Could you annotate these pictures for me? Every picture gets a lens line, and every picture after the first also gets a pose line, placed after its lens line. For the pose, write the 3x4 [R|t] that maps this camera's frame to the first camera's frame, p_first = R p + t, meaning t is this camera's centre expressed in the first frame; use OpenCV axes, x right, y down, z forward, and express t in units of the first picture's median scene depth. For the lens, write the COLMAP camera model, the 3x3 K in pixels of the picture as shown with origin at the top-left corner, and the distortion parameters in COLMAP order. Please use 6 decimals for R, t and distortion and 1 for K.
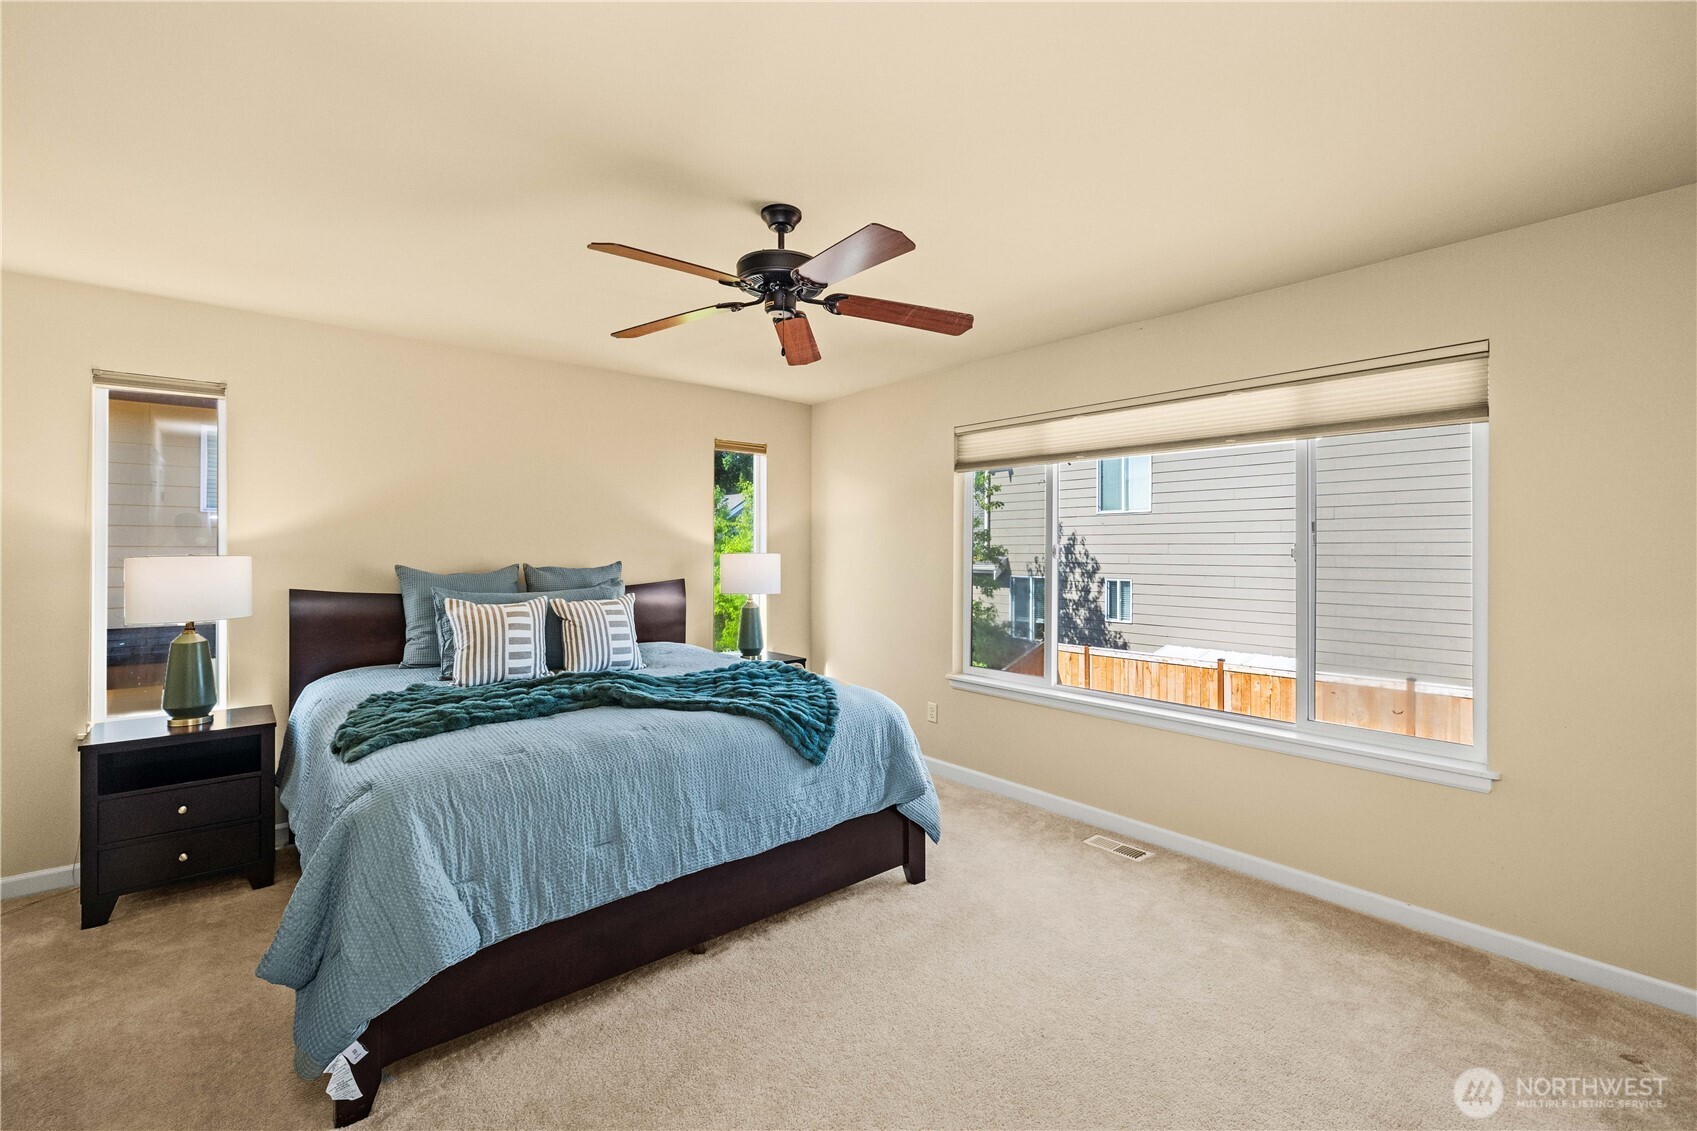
lens RADIAL K [[720.5, 0, 848.5], [0, 720.5, 565.5], [0, 0, 1]] dist [0.001278, 0.000236]
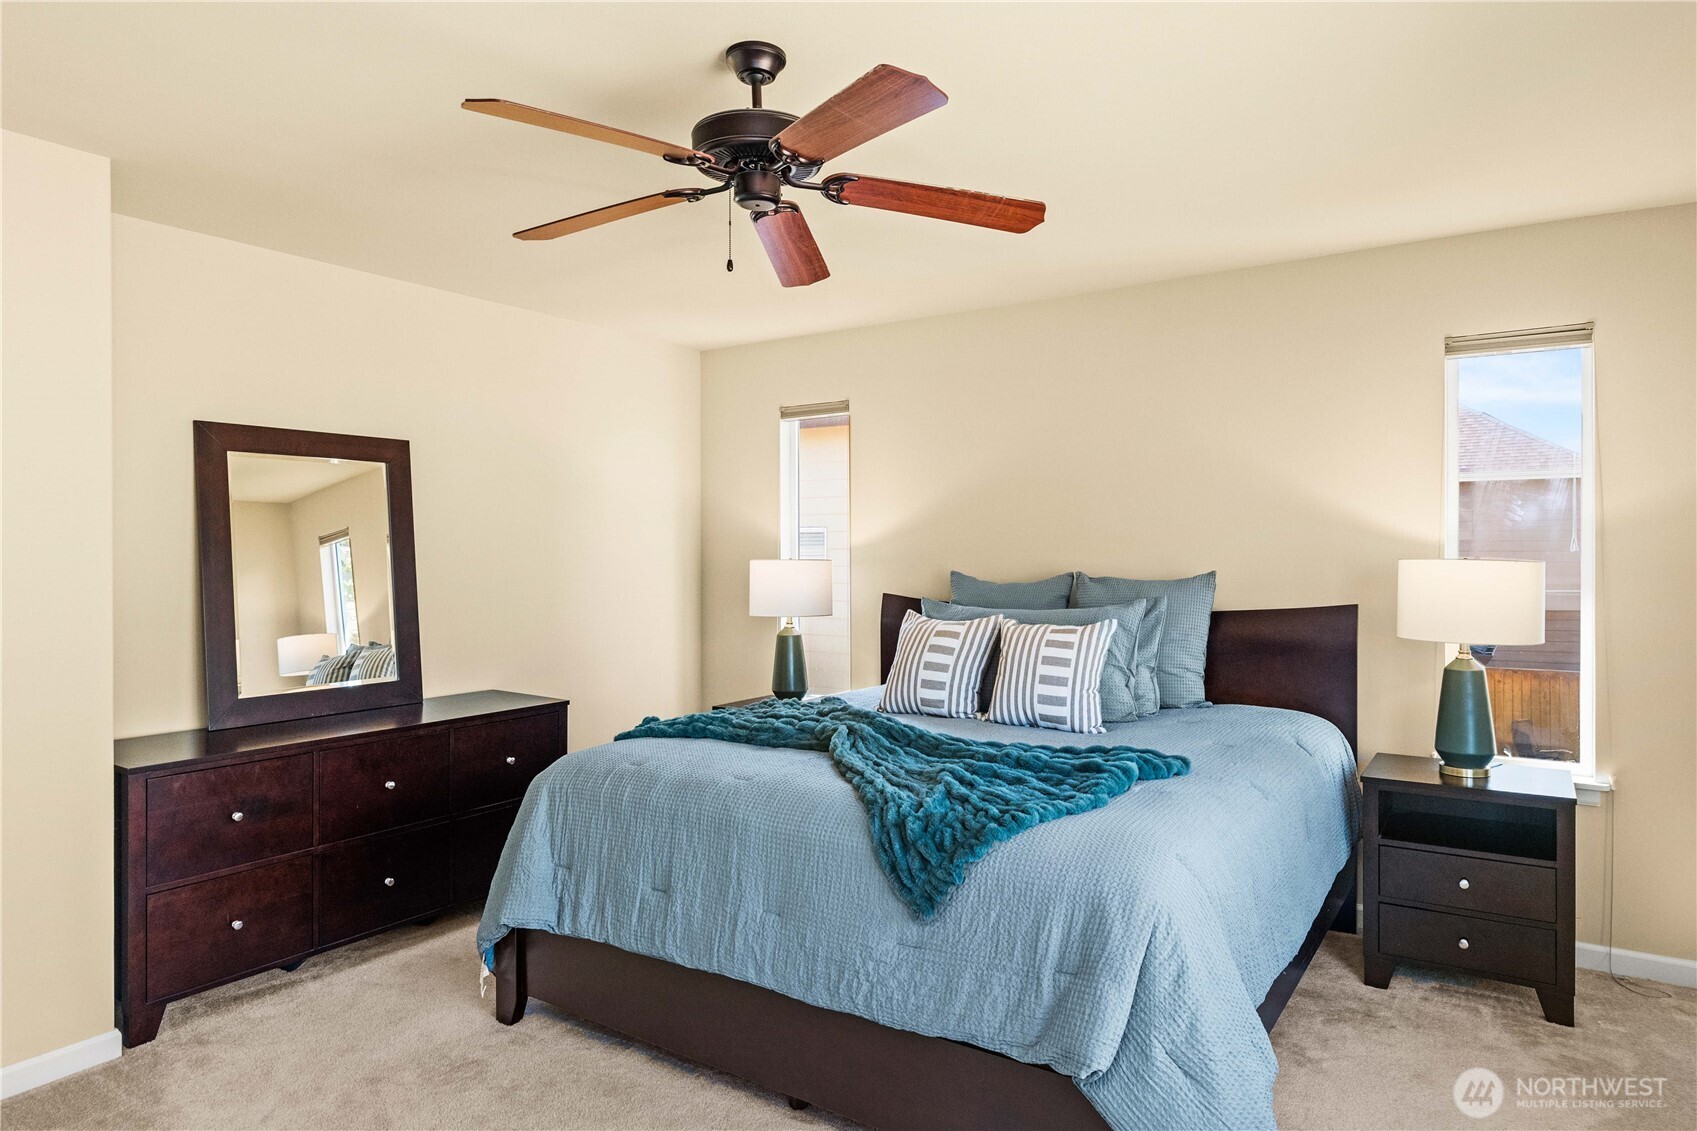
lens RADIAL K [[1044.3, 0, 846.8], [0, 1044.3, 556.8], [0, 0, 1]] dist [0.000232, 0.000003]
pose [[0.267977, -0.002304, -0.963423, 0.646754], [-0.019537, 0.999779, -0.007825, -0.006895], [0.963227, 0.020919, 0.267872, 0.602459]]
